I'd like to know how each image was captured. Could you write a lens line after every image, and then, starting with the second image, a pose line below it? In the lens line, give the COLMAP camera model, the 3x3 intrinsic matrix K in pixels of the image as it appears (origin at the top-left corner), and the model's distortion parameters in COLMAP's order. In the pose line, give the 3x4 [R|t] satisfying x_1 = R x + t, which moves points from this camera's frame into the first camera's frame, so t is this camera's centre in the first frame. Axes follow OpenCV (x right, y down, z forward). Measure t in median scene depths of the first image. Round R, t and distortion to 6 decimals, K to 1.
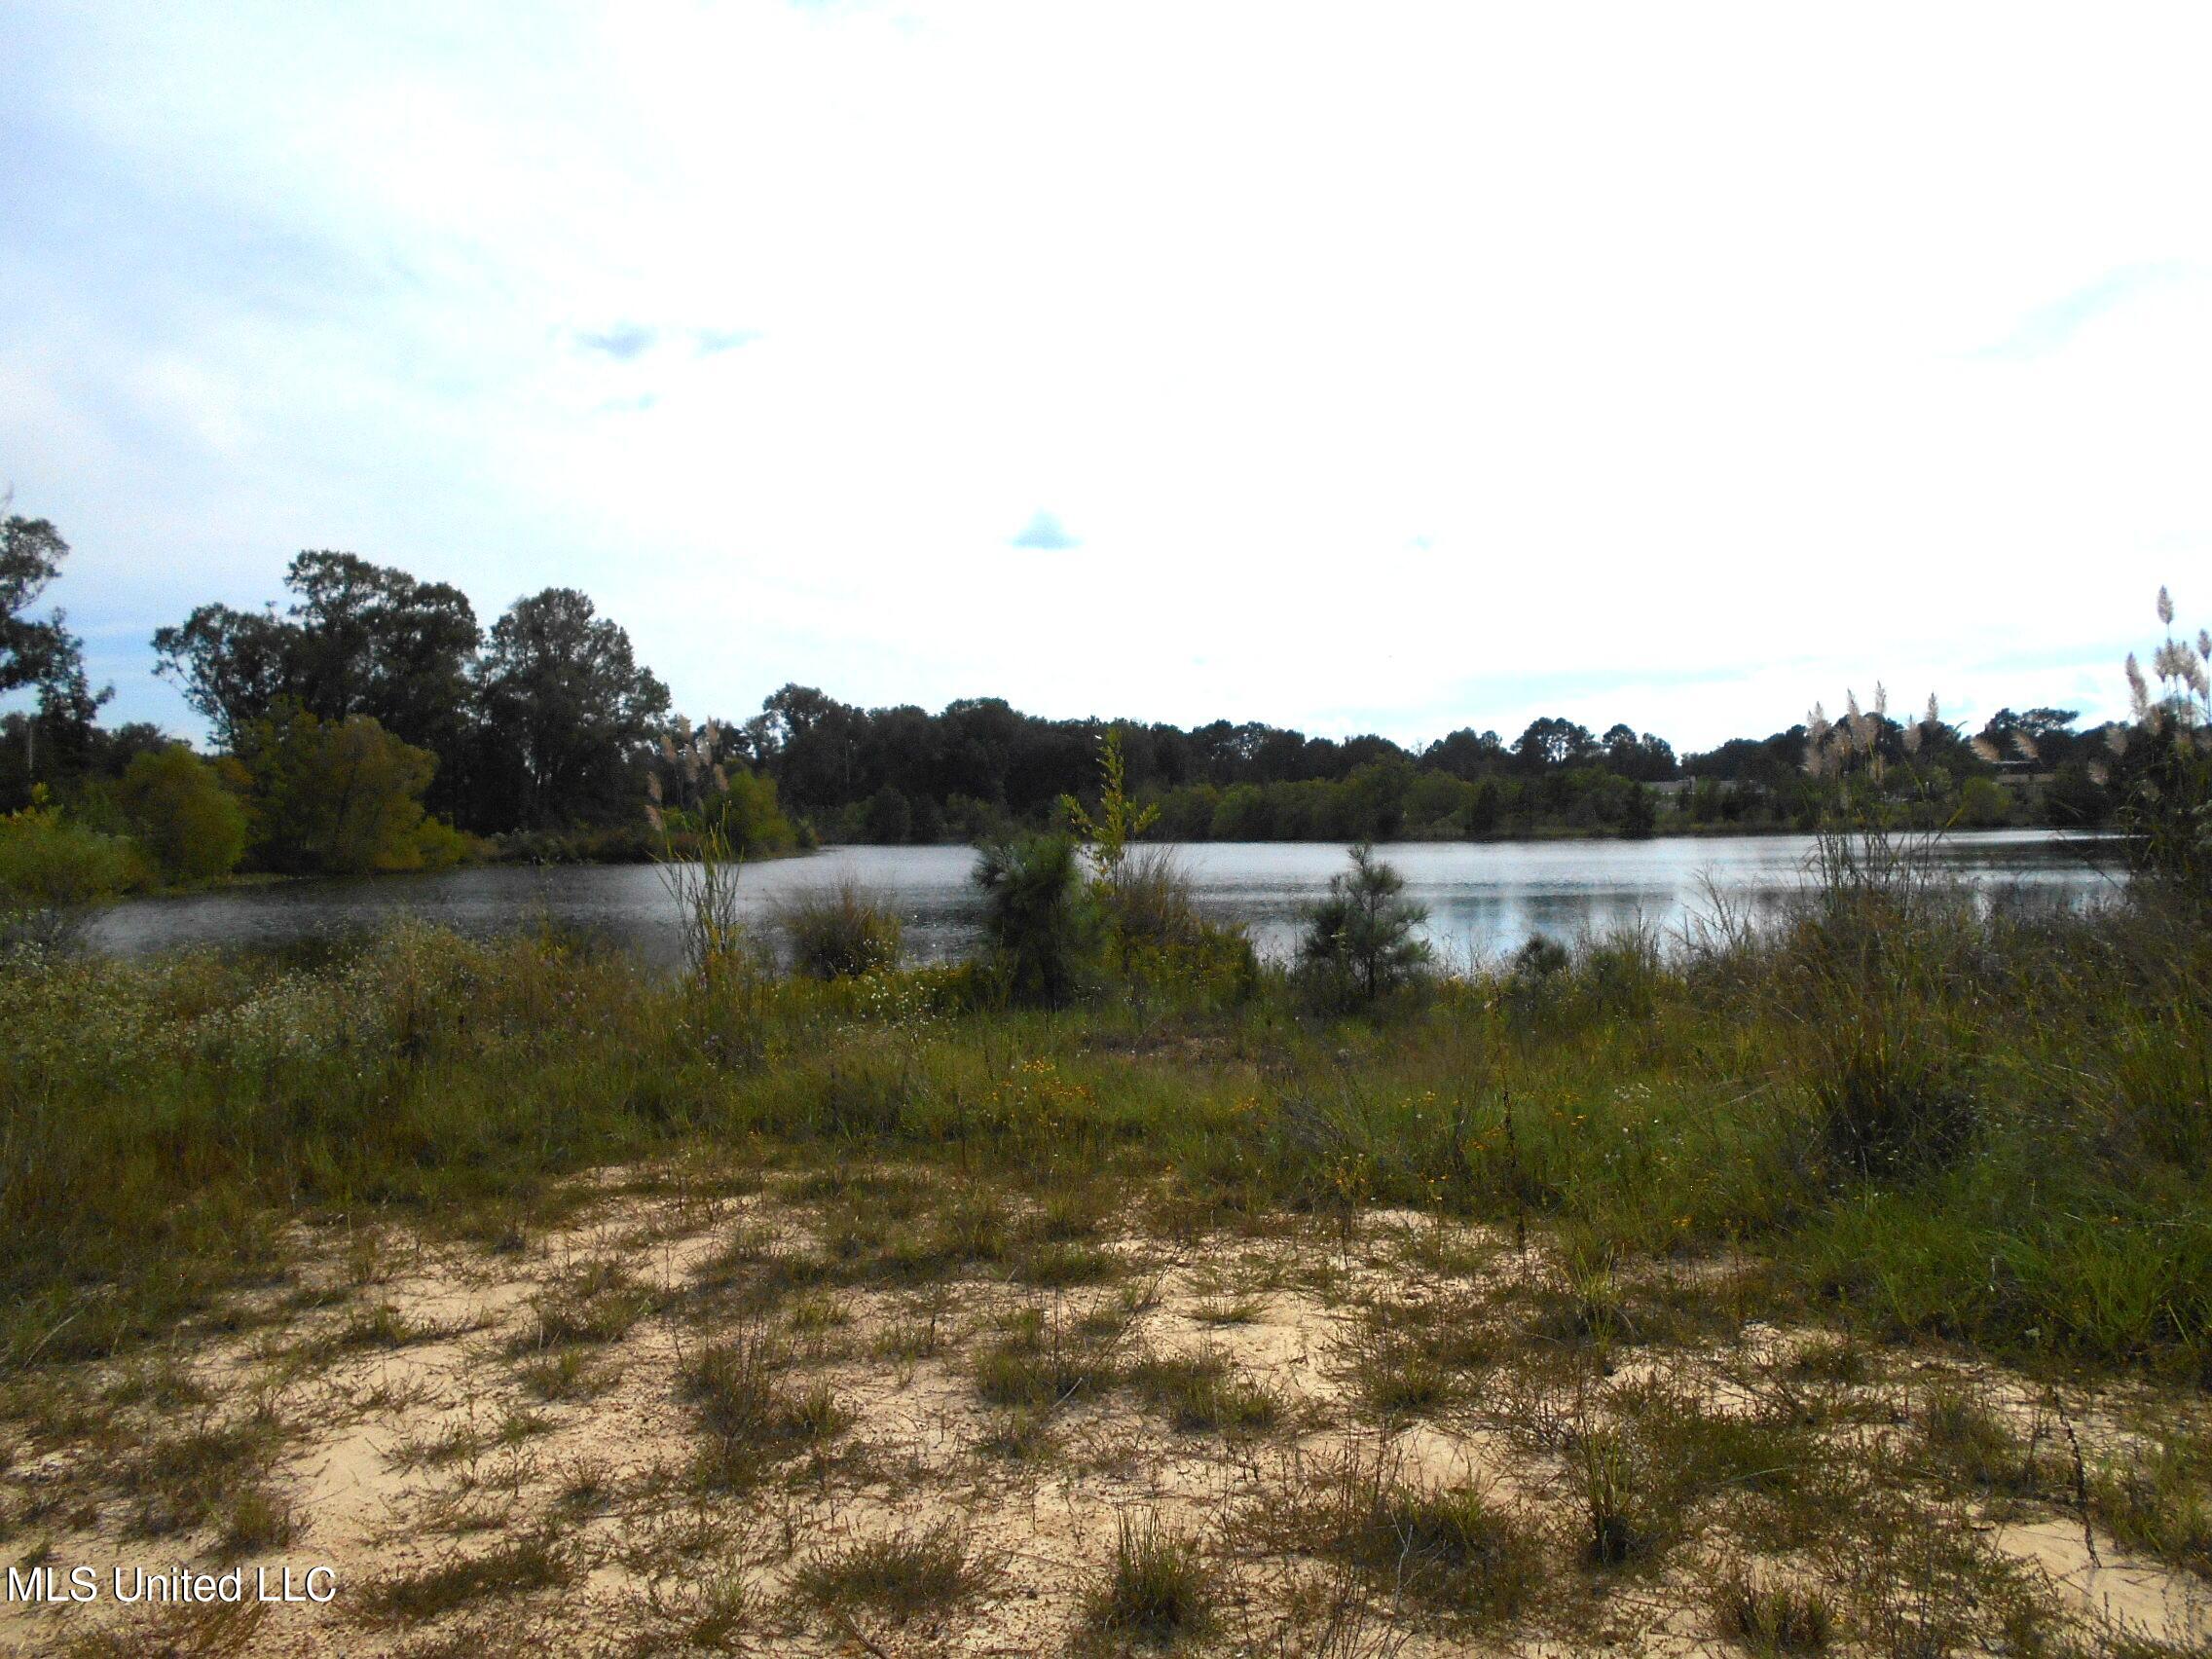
lens RADIAL K [[1706.4, 0, 1065.5], [0, 1706.4, 834.2], [0, 0, 1]] dist [-0.023006, 0.037097]
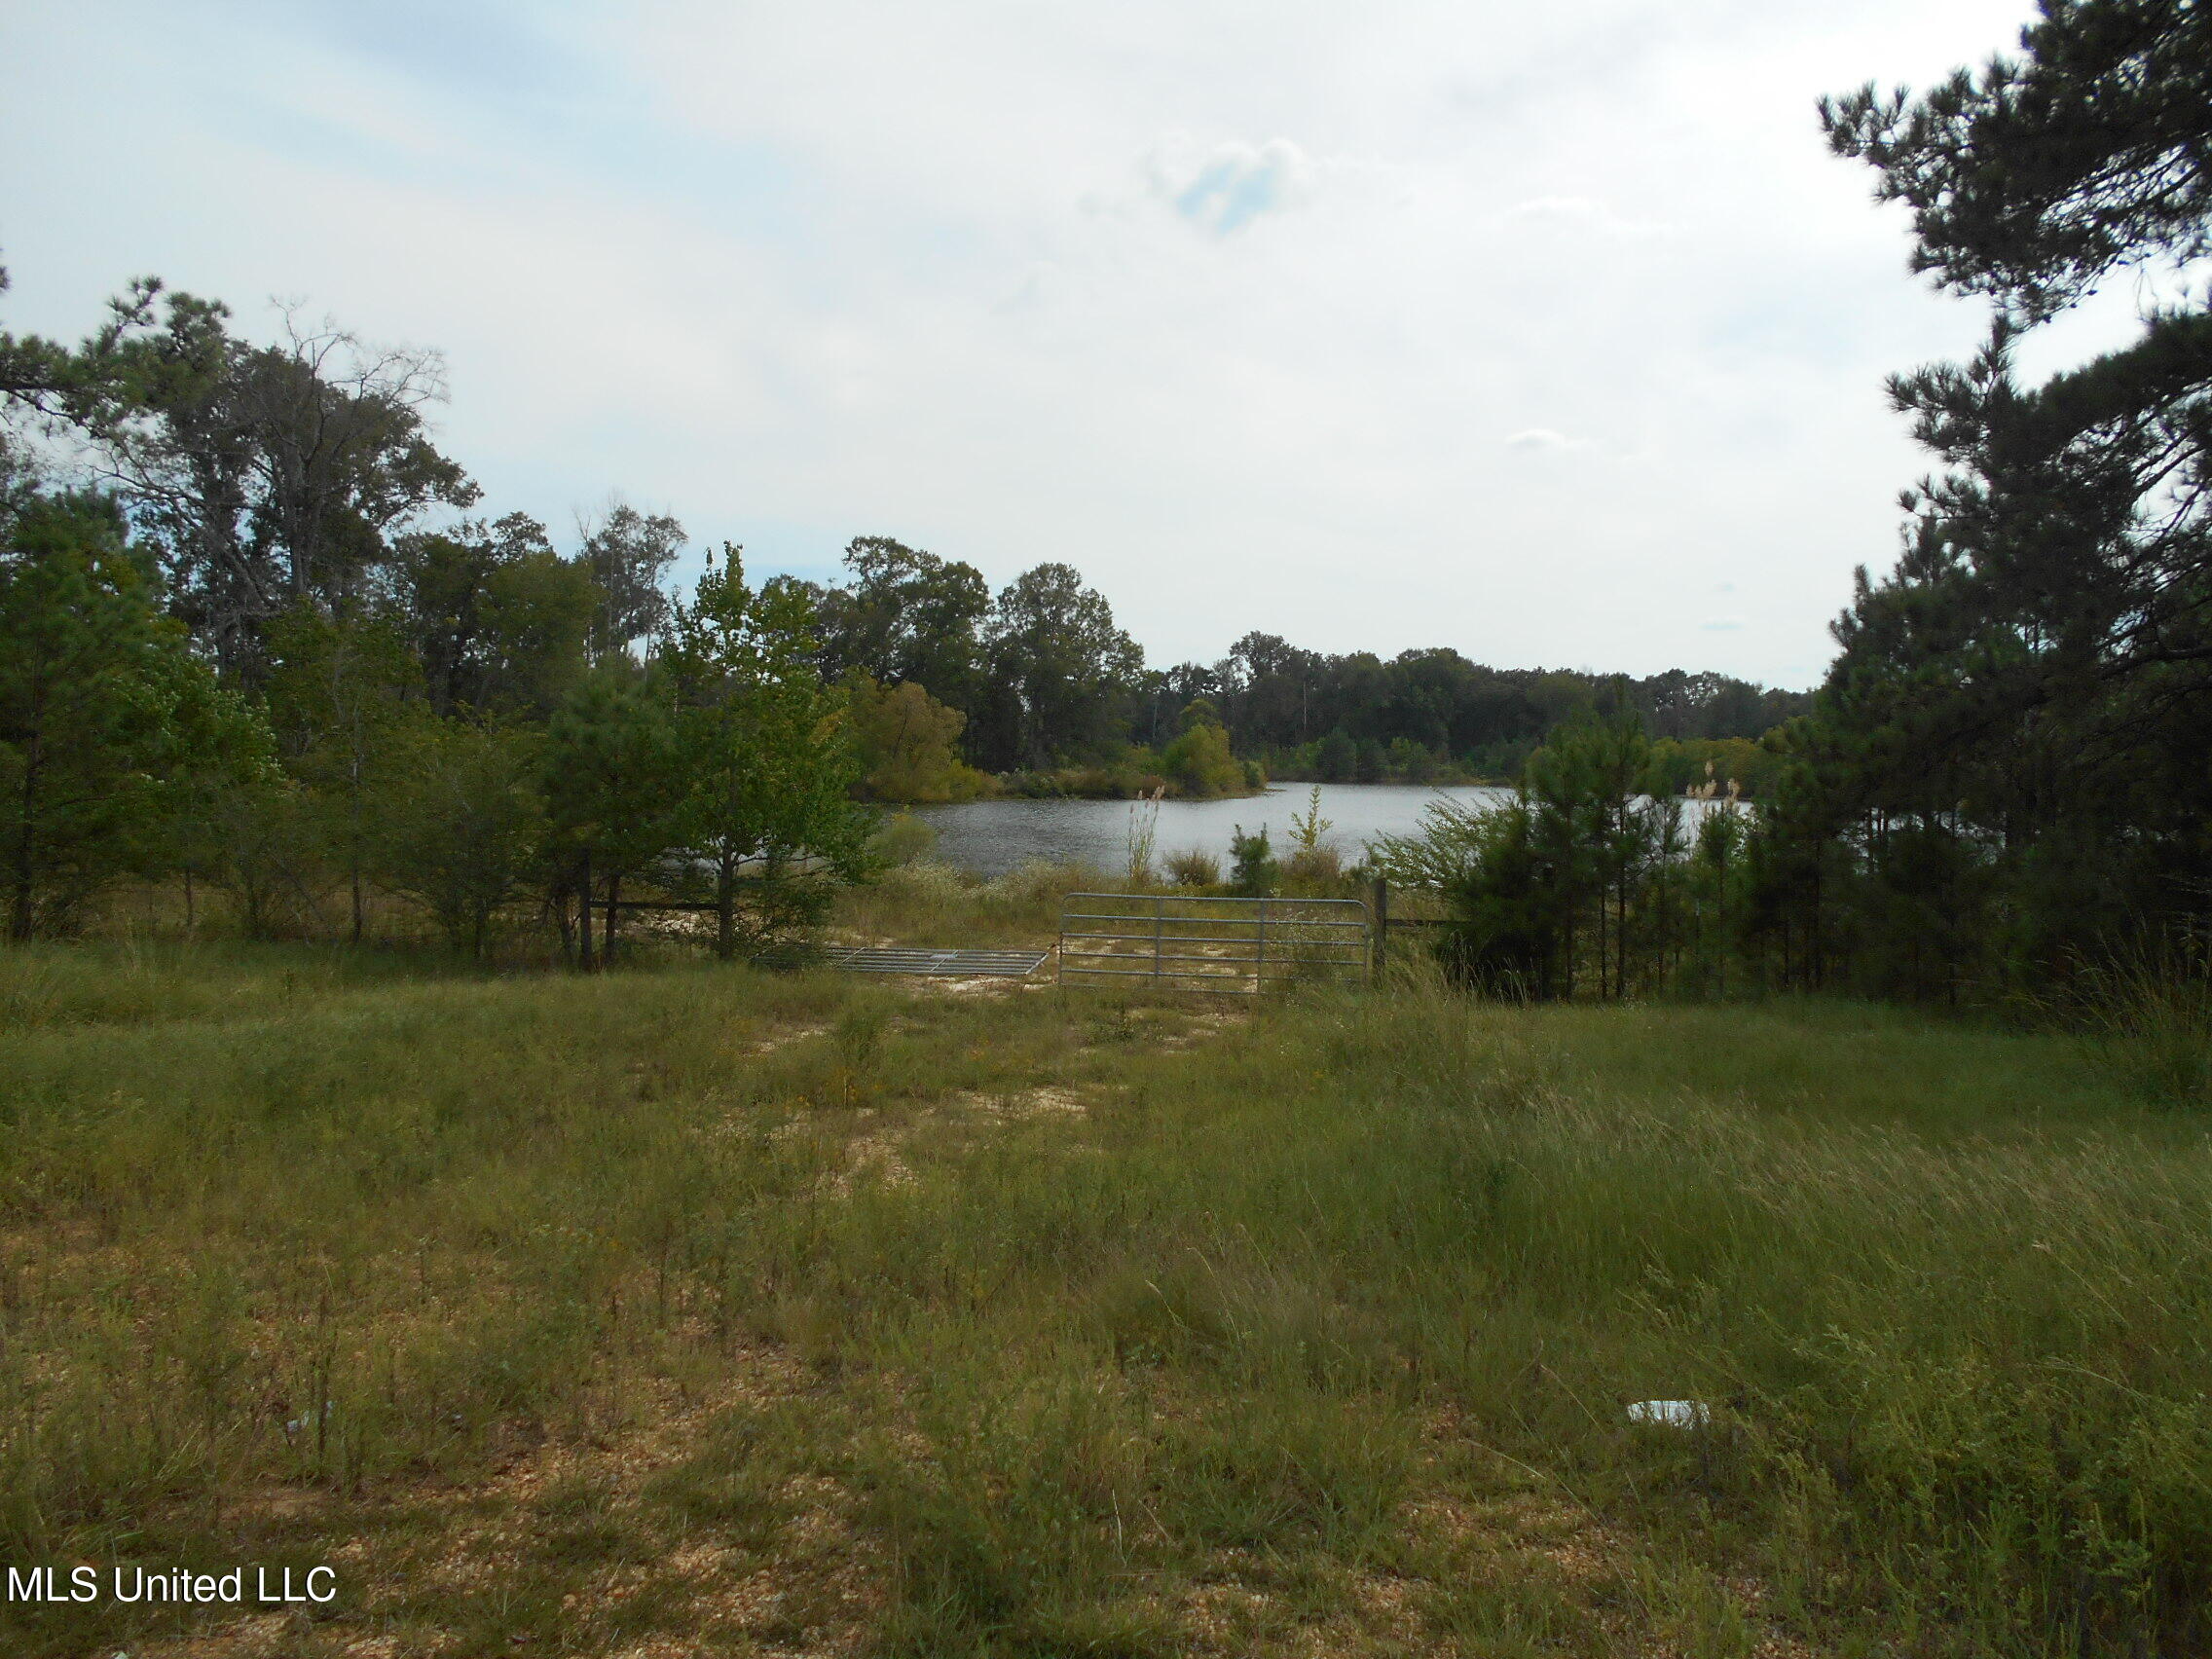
lens RADIAL K [[1706.4, 0, 1064.7], [0, 1706.4, 842.6], [0, 0, 1]] dist [-0.023006, 0.037097]
pose [[0.962333, 0.039184, -0.269036, 0.035116], [-0.026695, 0.998396, 0.049925, -0.009819], [0.270561, -0.040863, 0.961835, -0.142046]]
